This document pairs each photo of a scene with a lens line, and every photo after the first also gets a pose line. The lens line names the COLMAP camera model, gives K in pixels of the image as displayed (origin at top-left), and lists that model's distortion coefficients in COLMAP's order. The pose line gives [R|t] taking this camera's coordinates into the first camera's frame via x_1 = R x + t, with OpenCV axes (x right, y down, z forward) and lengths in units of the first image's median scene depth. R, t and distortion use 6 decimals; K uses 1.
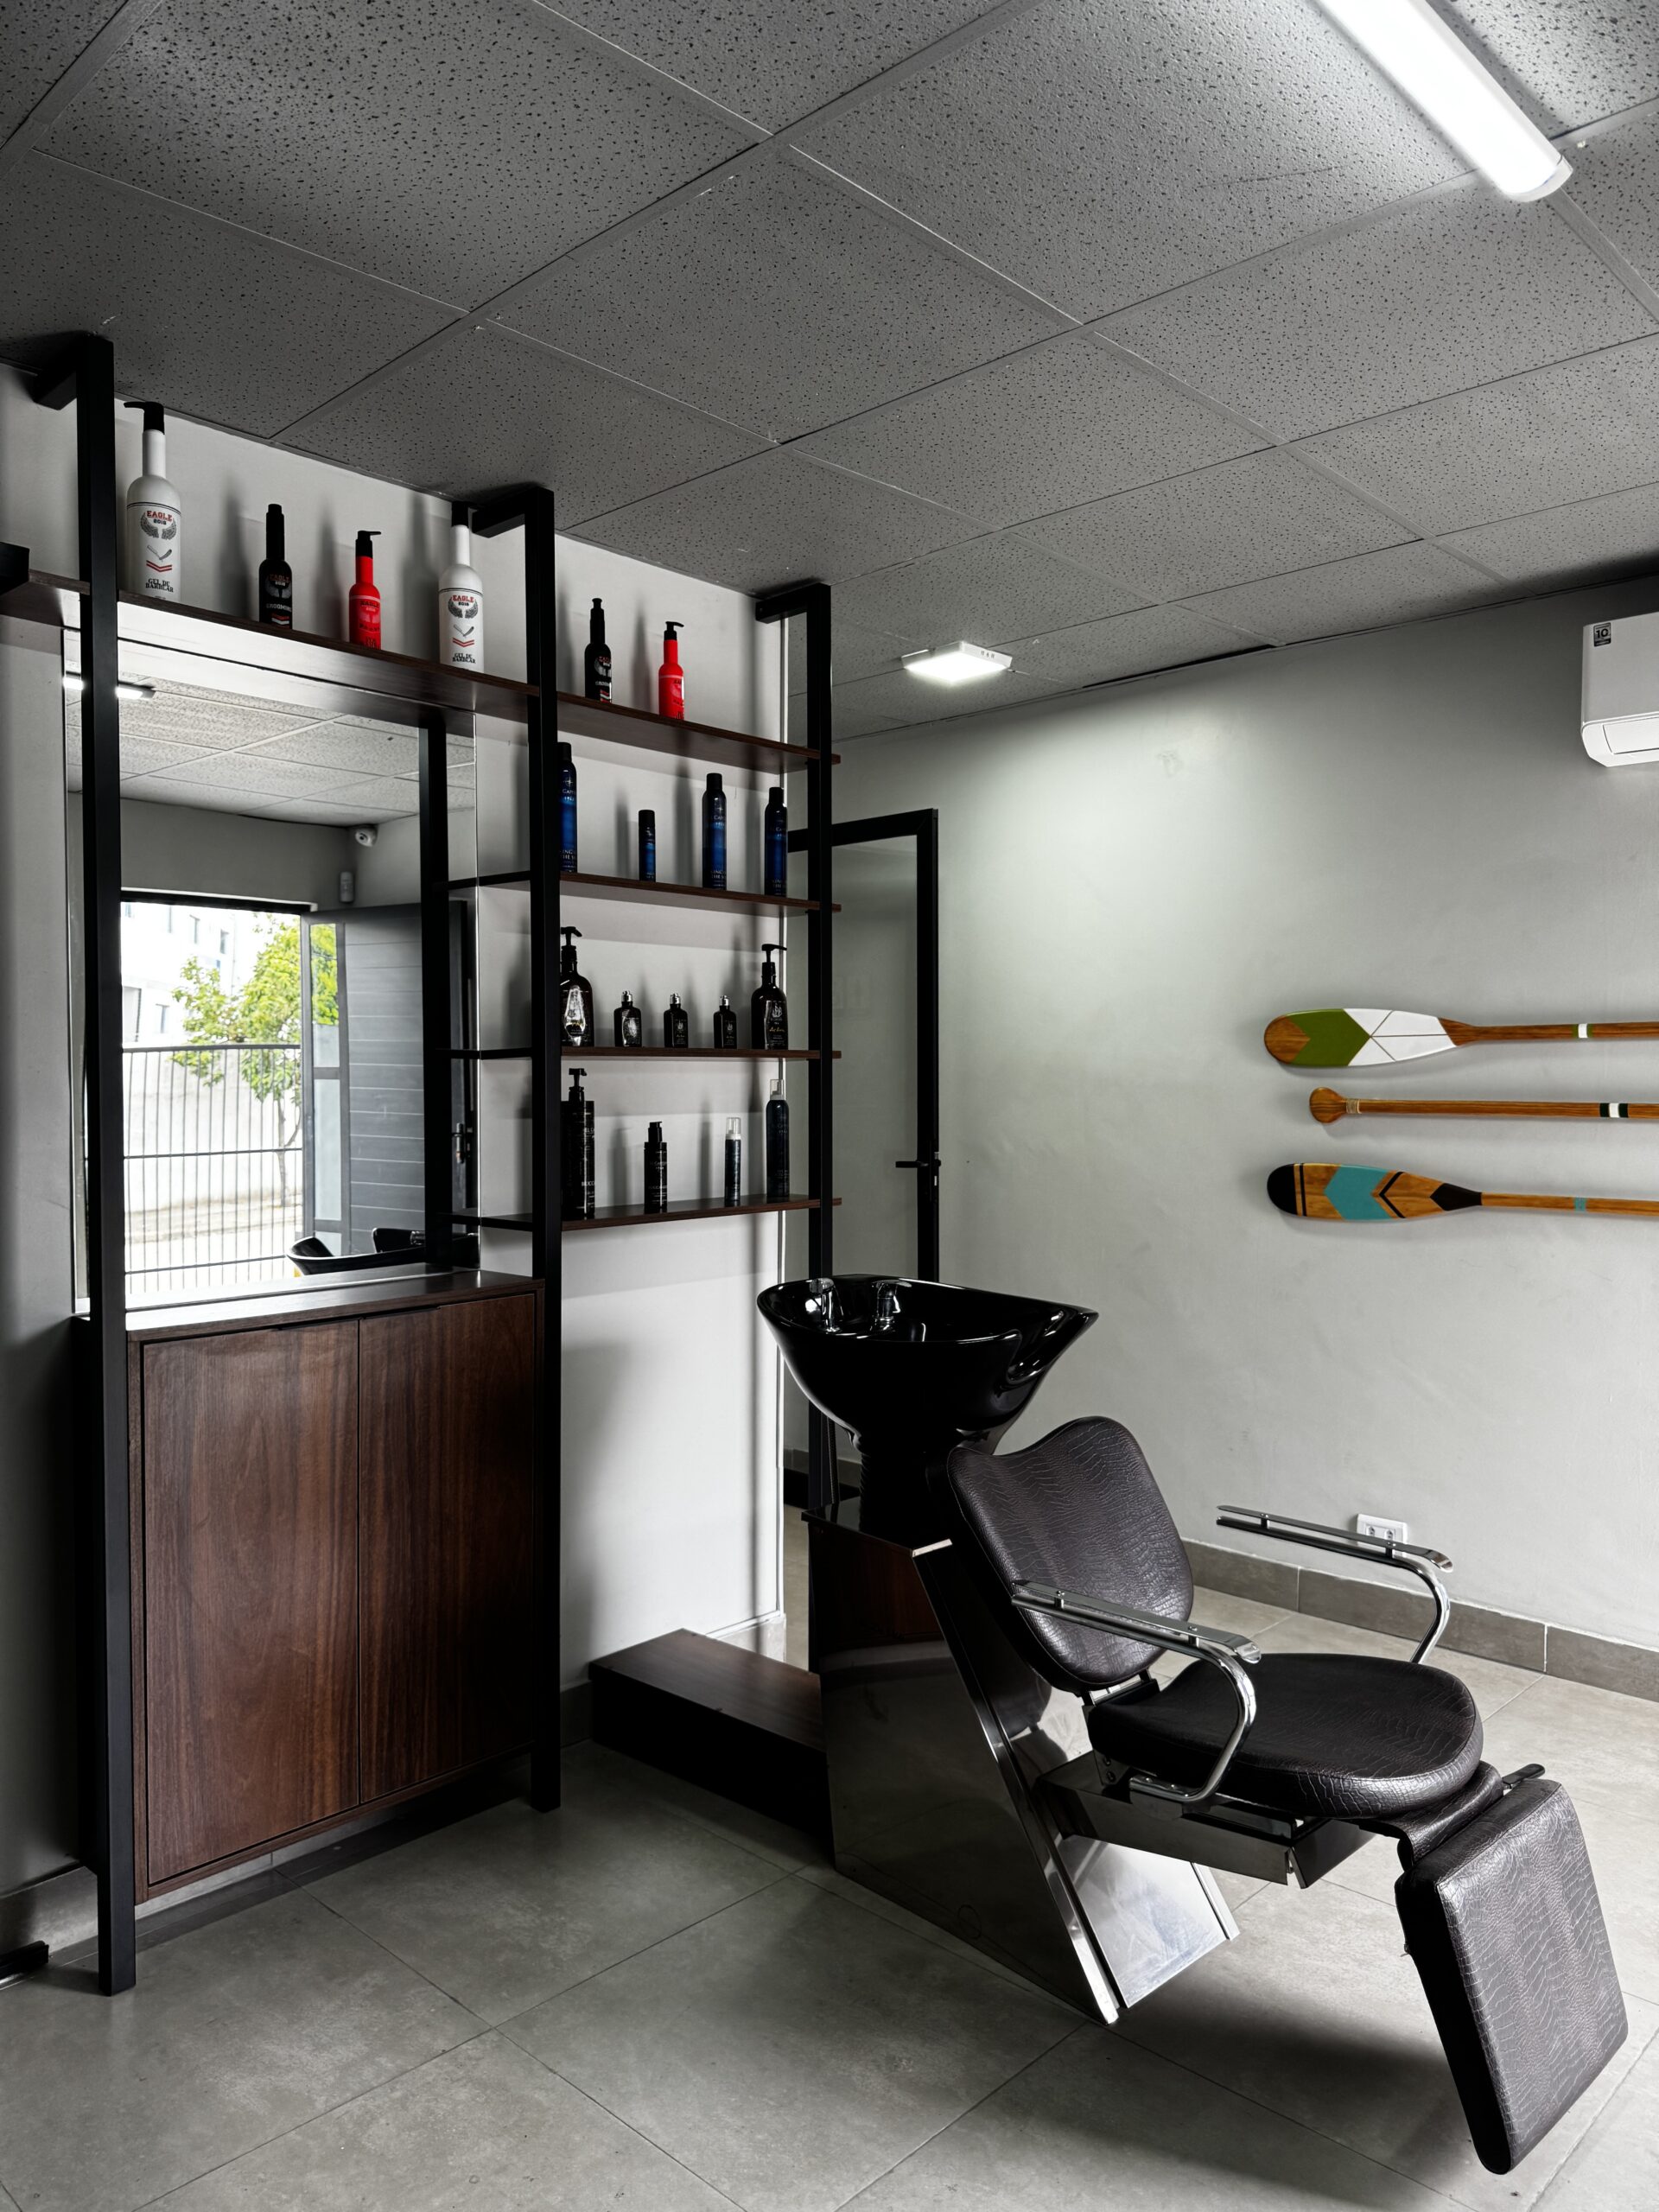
lens RADIAL K [[1576.8, 0, 829.5], [0, 1576.8, 1106.0], [0, 0, 1]] dist [0.179407, -0.361508]
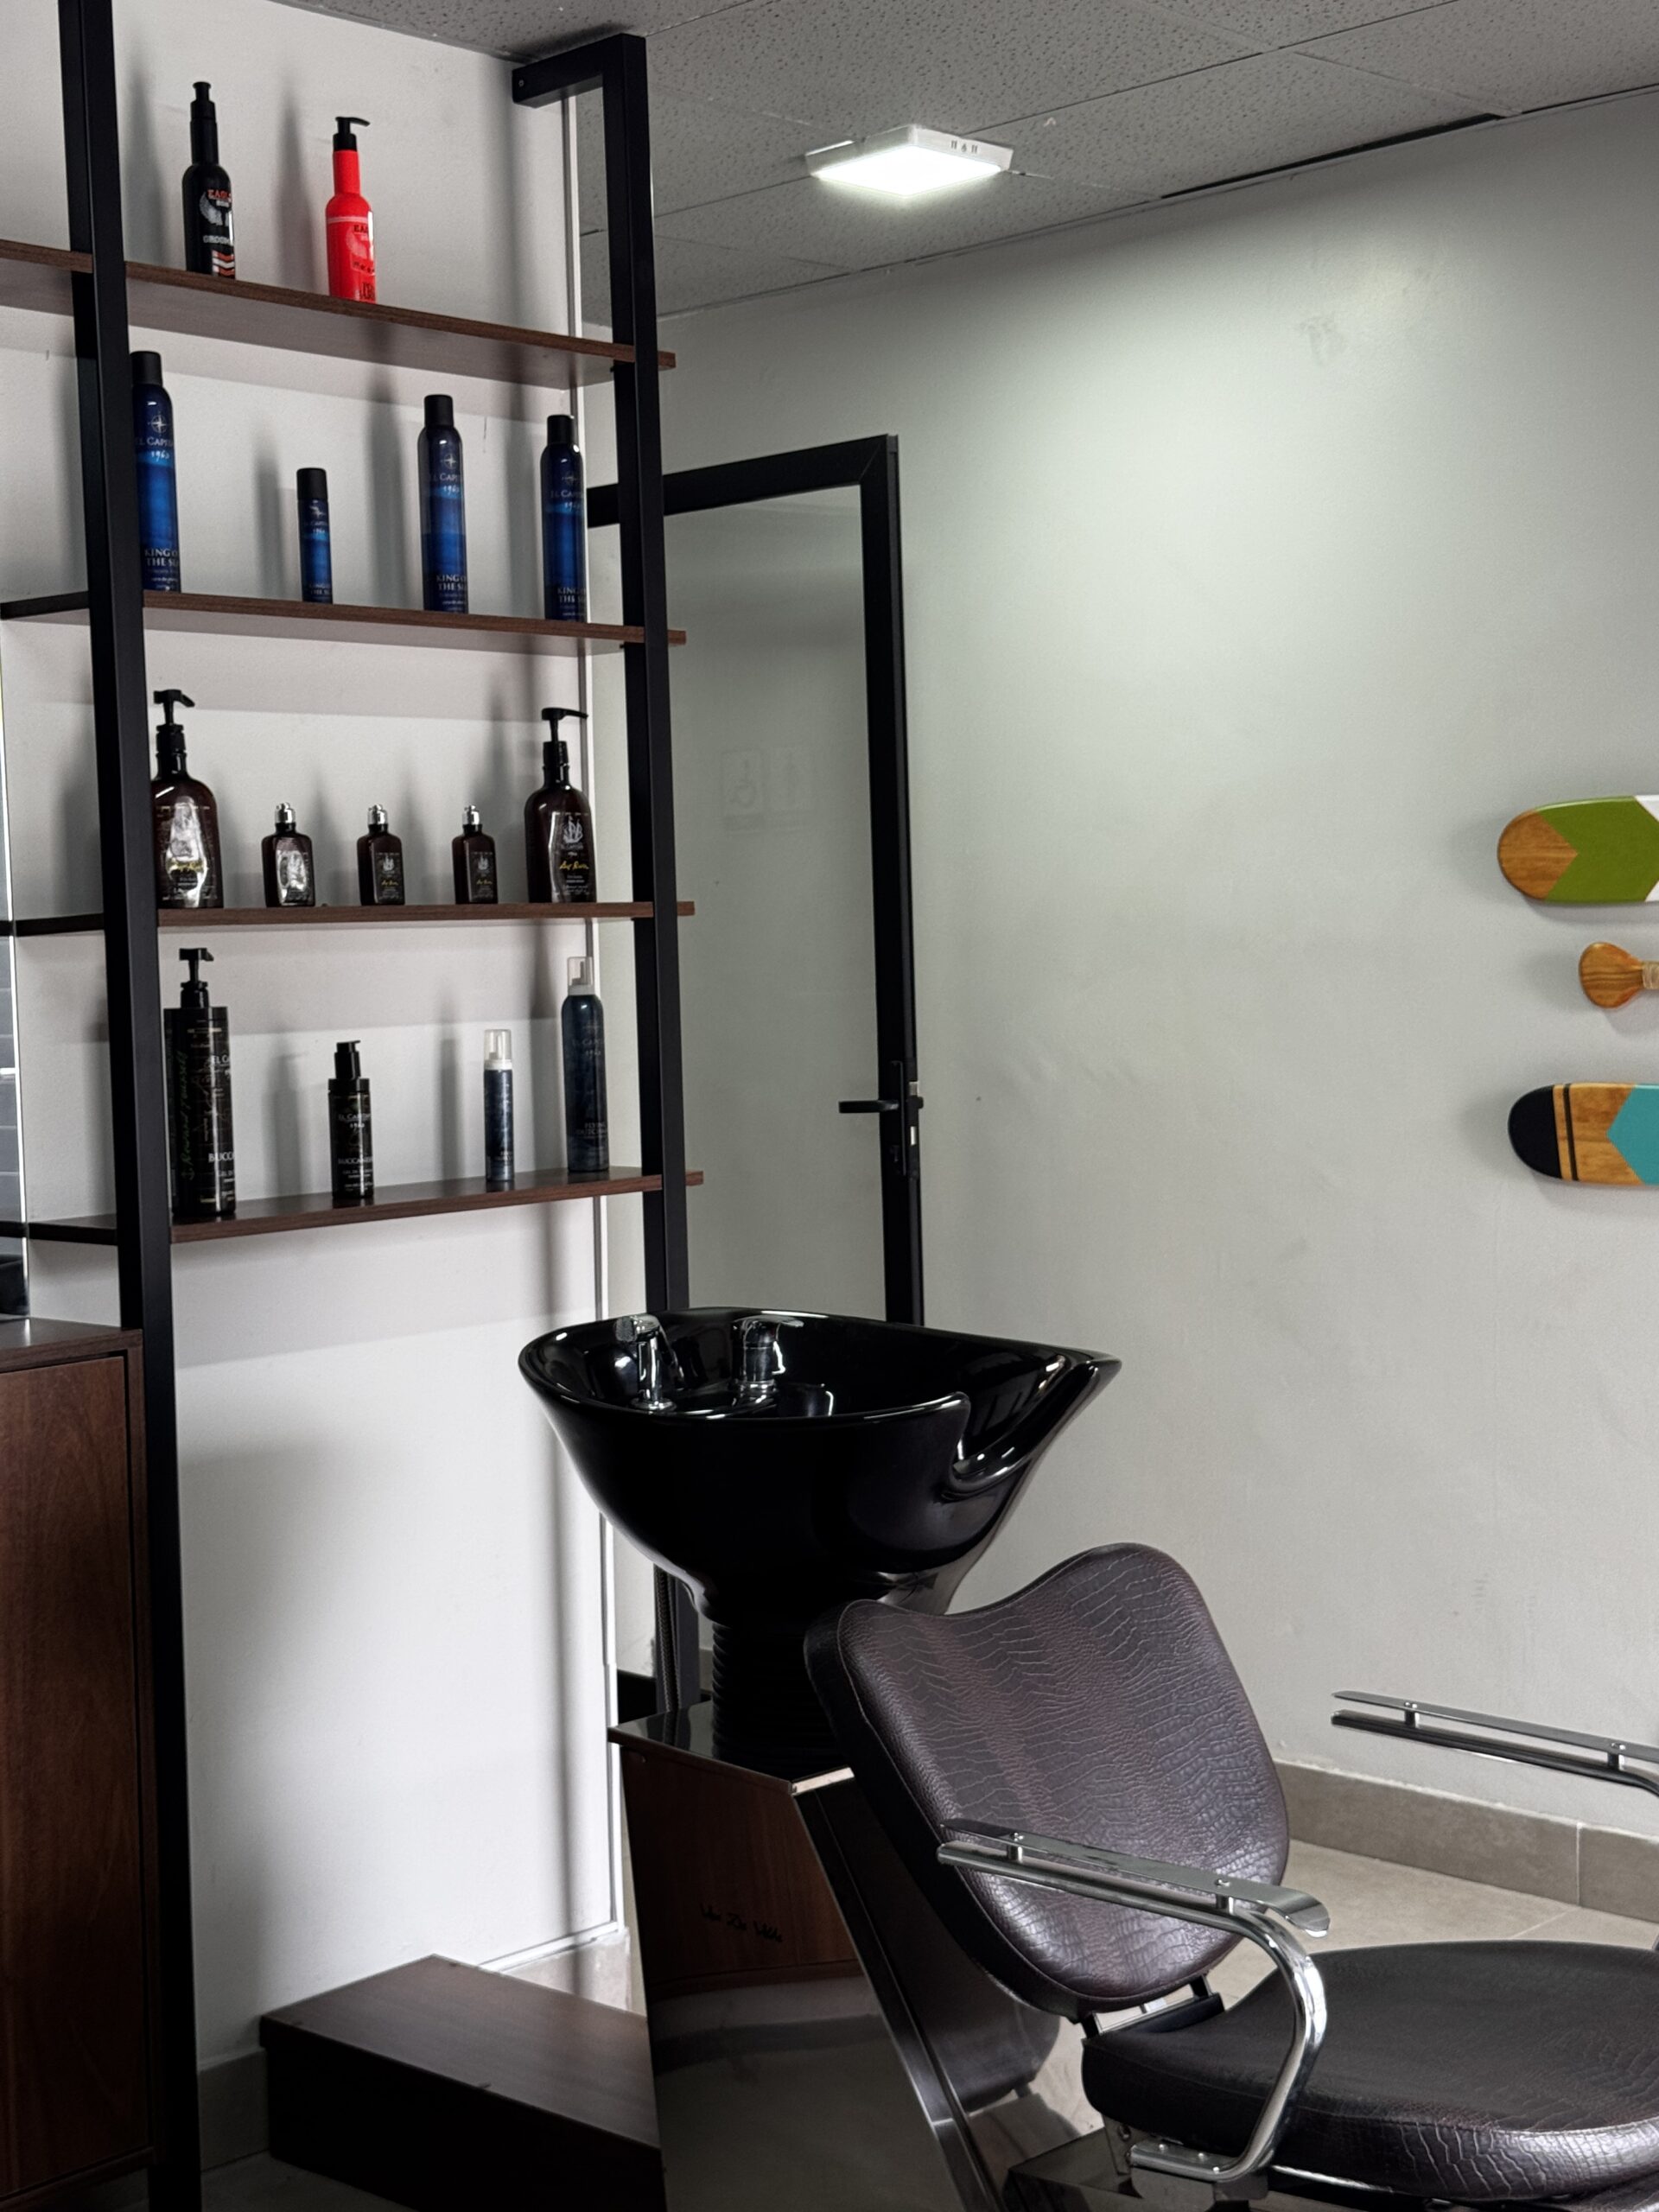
lens RADIAL K [[3170.0, 0, 829.5], [0, 3170.0, 1106.0], [0, 0, 1]] dist [0.161969, -0.155767]
pose [[0.999634, -0.026658, -0.004644, 0.061019], [0.026806, 0.999012, 0.035445, -0.002207], [0.003695, -0.035557, 0.999361, -0.101629]]
